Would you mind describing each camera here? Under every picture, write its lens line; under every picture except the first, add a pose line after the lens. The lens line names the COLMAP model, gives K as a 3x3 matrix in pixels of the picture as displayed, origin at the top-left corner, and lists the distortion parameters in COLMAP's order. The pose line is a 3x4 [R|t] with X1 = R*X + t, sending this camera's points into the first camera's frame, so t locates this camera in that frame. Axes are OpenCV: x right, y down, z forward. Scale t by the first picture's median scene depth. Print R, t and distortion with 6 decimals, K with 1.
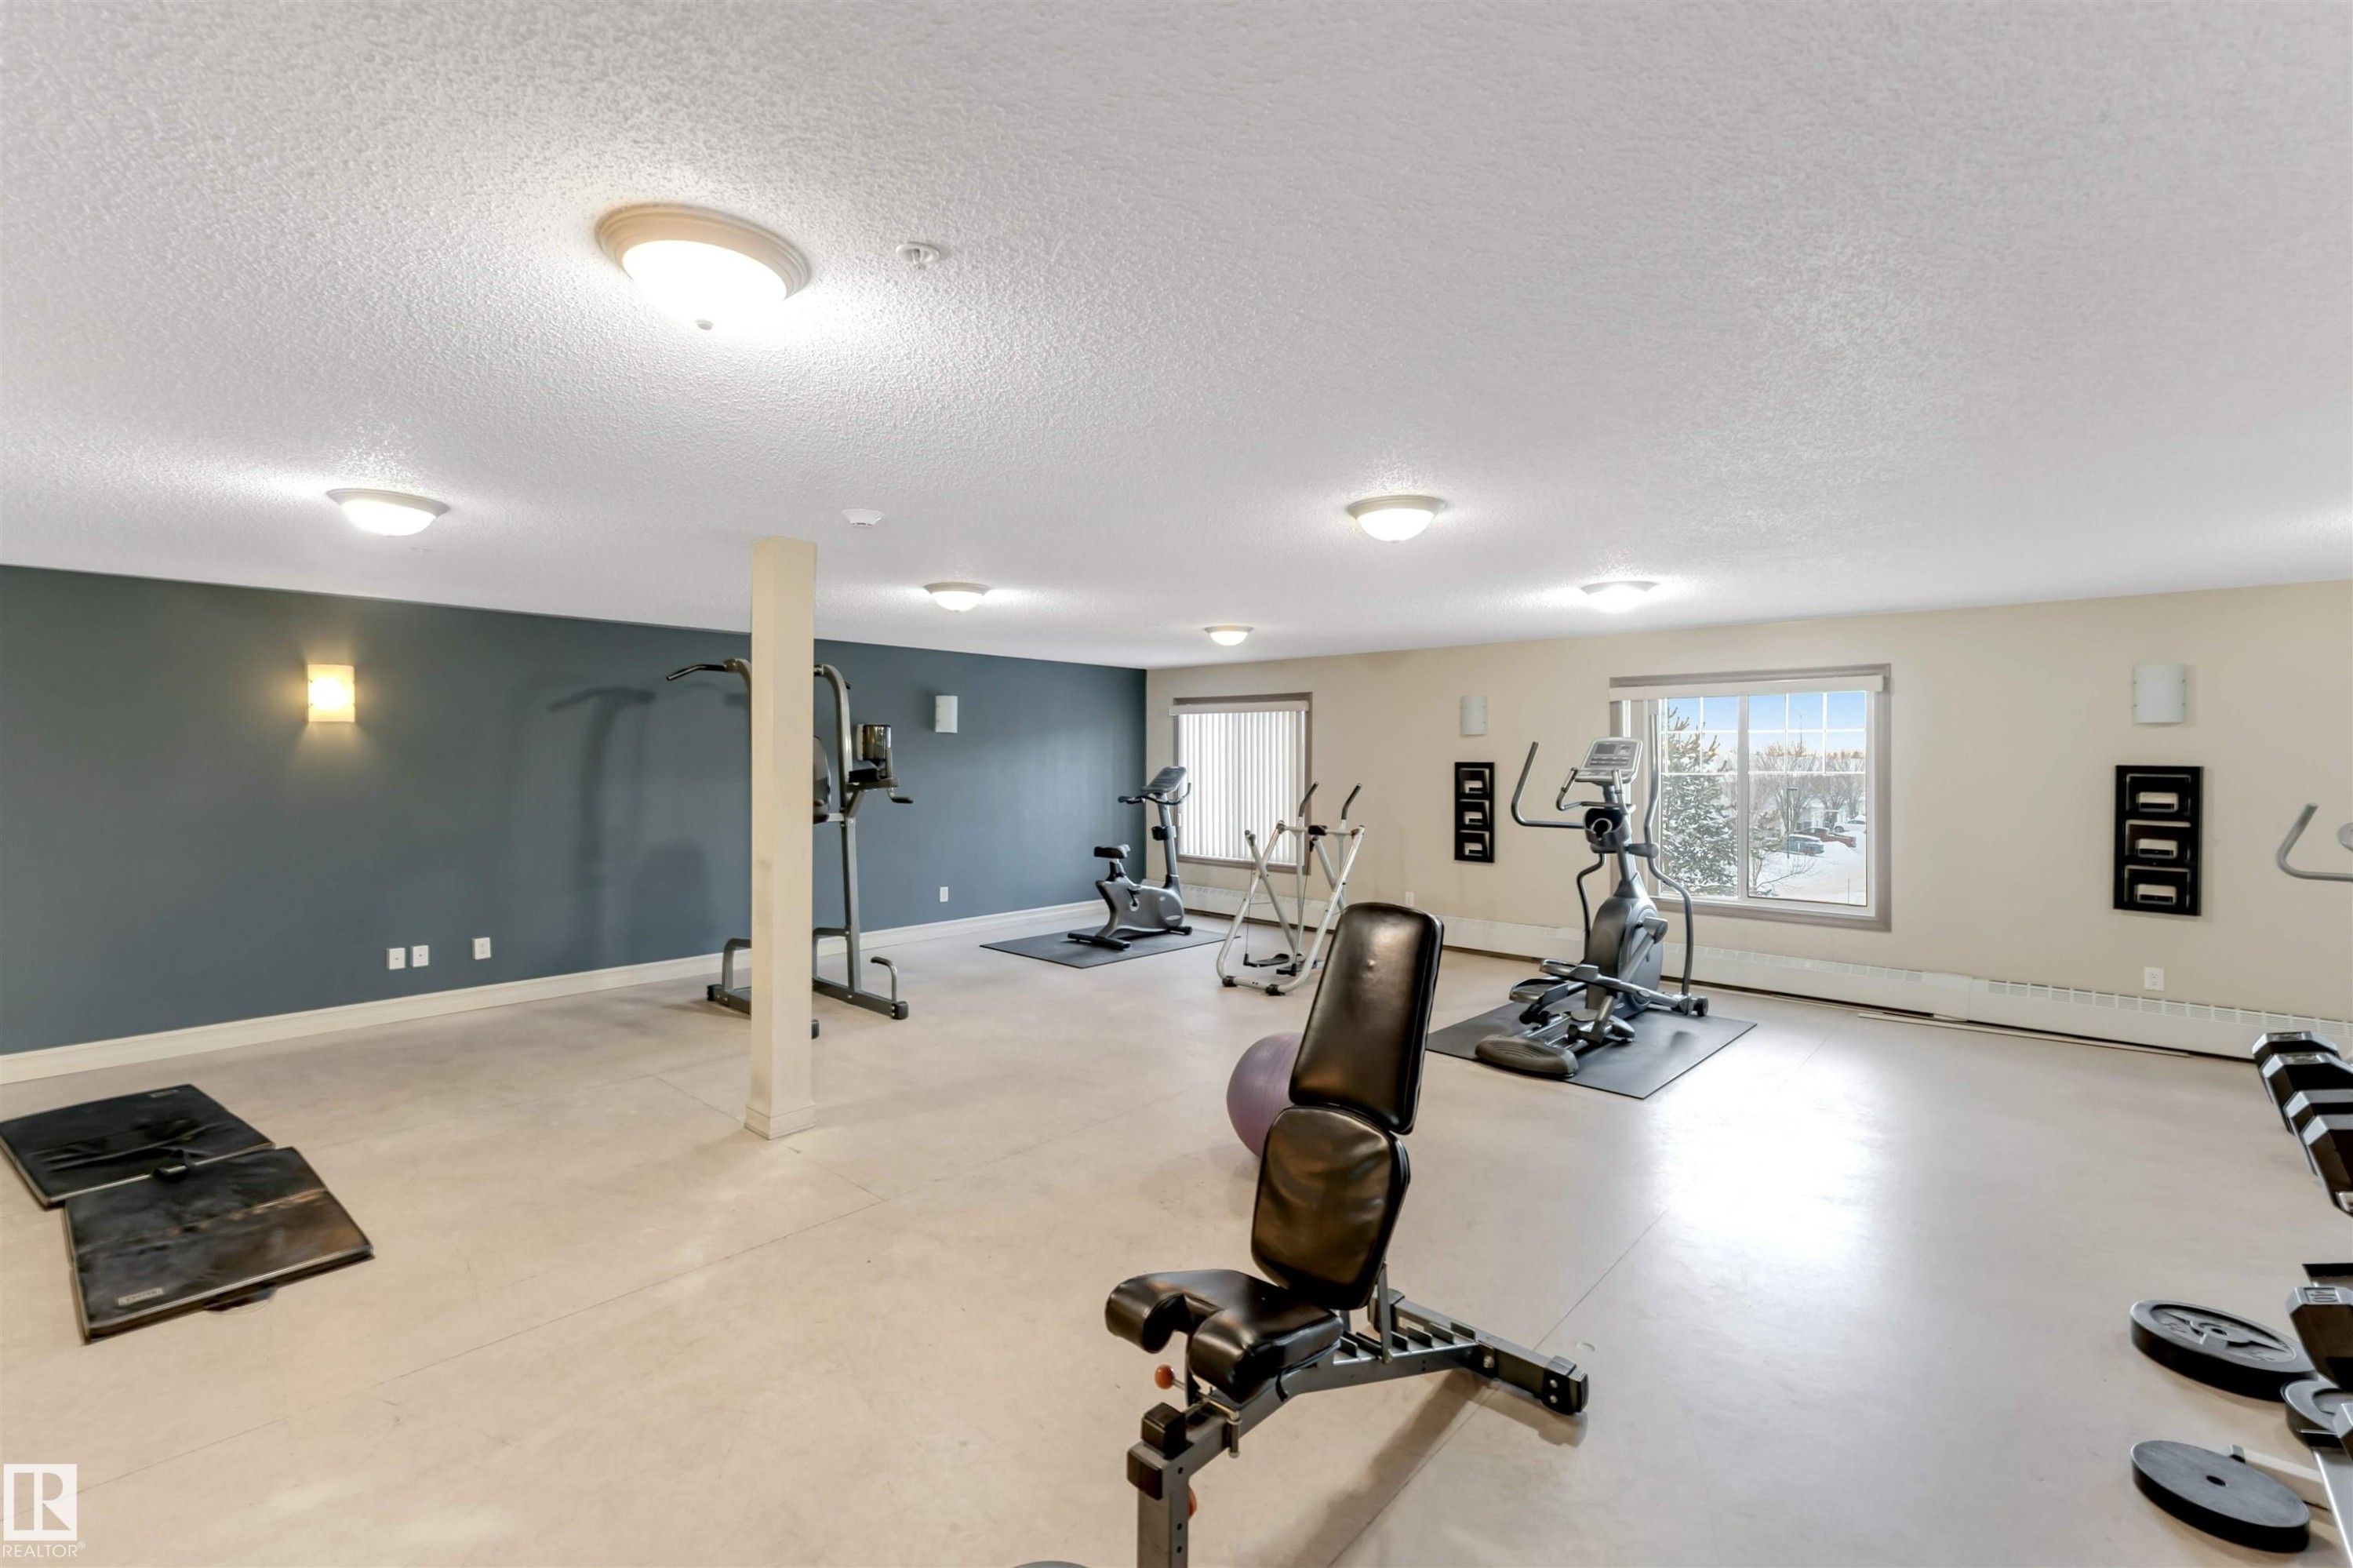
lens RADIAL K [[1011.4, 0, 1173.6], [0, 1011.4, 737.3], [0, 0, 1]] dist [0.000164, 0.000174]
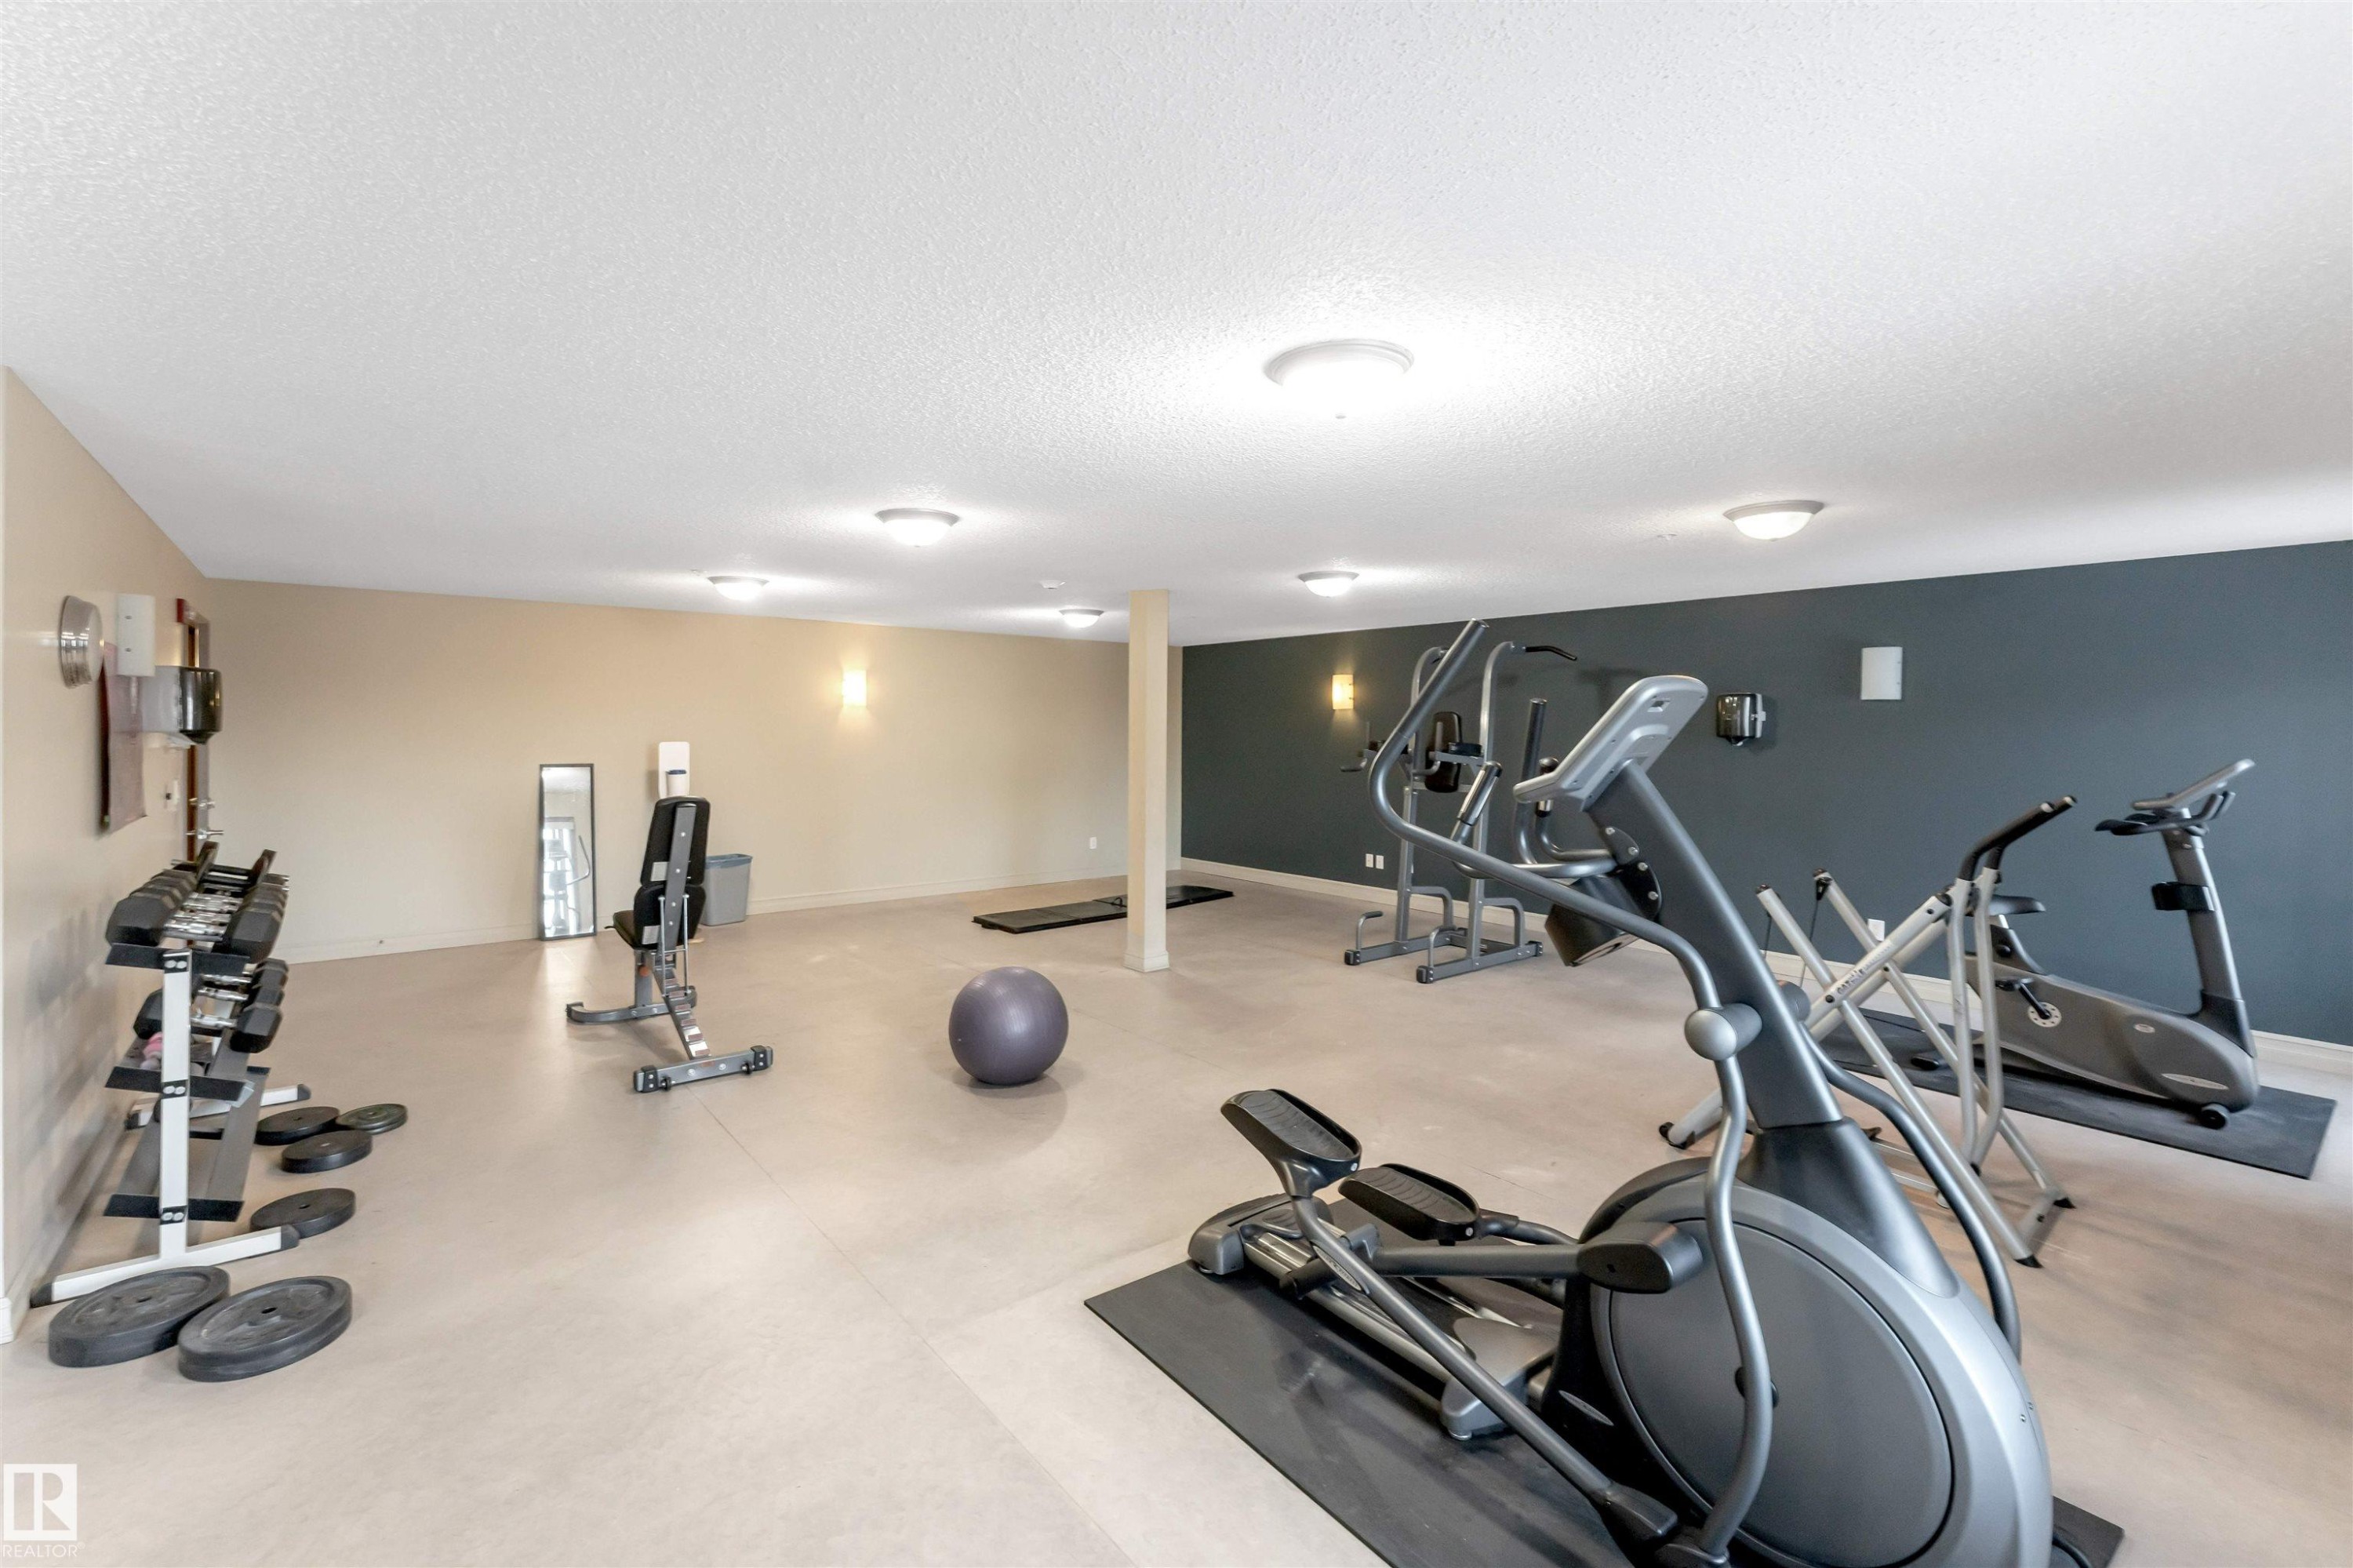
lens RADIAL K [[1011.4, 0, 1173.6], [0, 1011.4, 737.3], [0, 0, 1]] dist [0.000164, 0.000174]
pose [[-0.159370, 0.006453, -0.987198, 0.803403], [0.011937, 0.999918, 0.004609, 0.017982], [0.987147, -0.011049, -0.159434, 0.938014]]
